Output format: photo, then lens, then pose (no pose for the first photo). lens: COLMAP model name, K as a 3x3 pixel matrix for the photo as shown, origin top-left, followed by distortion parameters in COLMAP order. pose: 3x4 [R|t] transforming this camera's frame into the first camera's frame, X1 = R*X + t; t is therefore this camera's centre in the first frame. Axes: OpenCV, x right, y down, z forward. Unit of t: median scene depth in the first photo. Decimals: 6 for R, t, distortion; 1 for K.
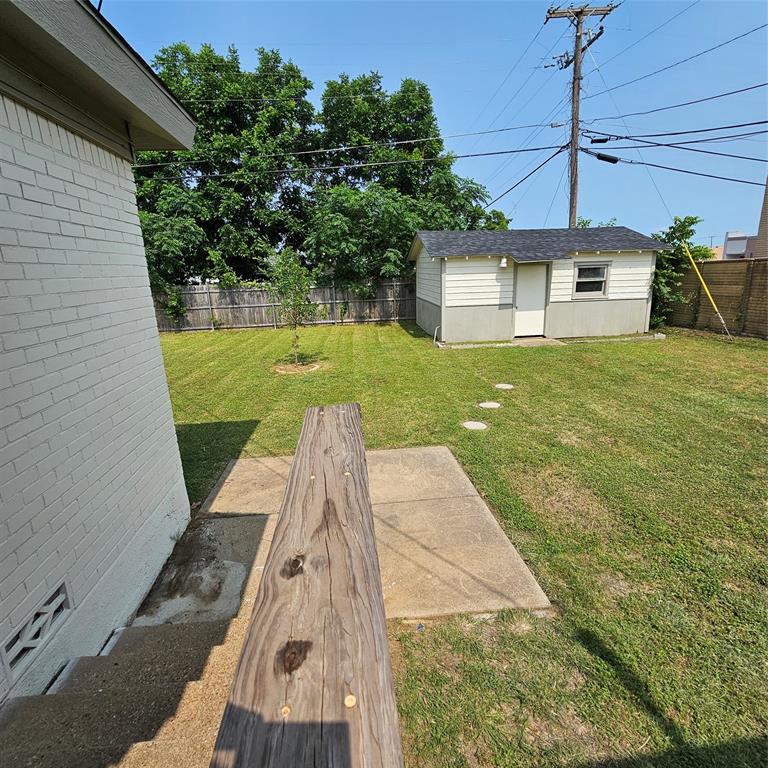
lens RADIAL K [[412.3, 0, 384.0], [0, 412.3, 384.0], [0, 0, 1]] dist [0.001039, 0.000721]
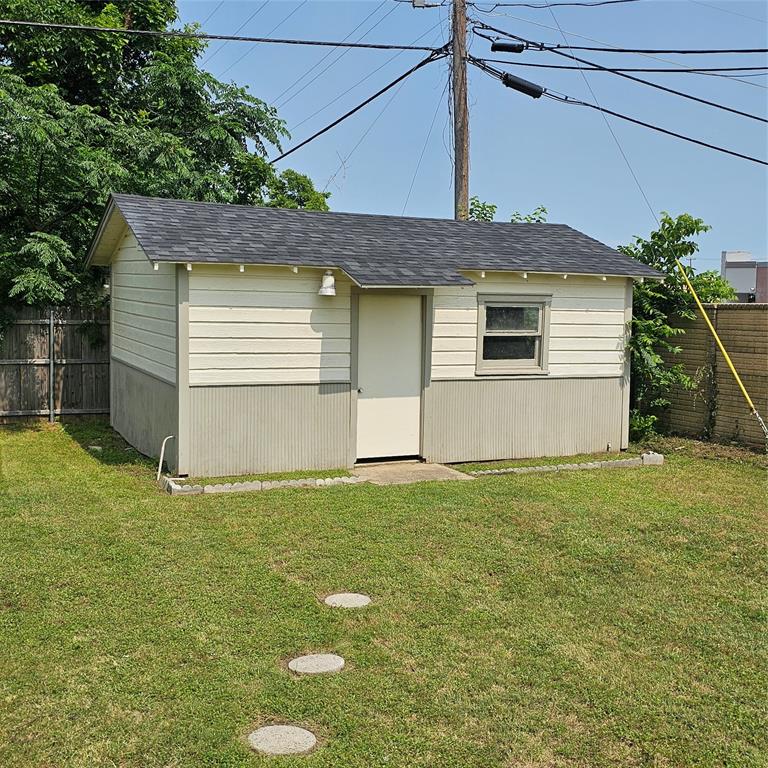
lens RADIAL K [[916.2, 0, 366.5], [0, 916.2, 403.3], [0, 0, 1]] dist [0.063552, -0.033157]
pose [[0.940522, 0.012866, 0.339489, 0.012858], [0.038643, 0.988746, -0.144530, -0.038392], [-0.337527, 0.149053, 0.929440, 0.133234]]
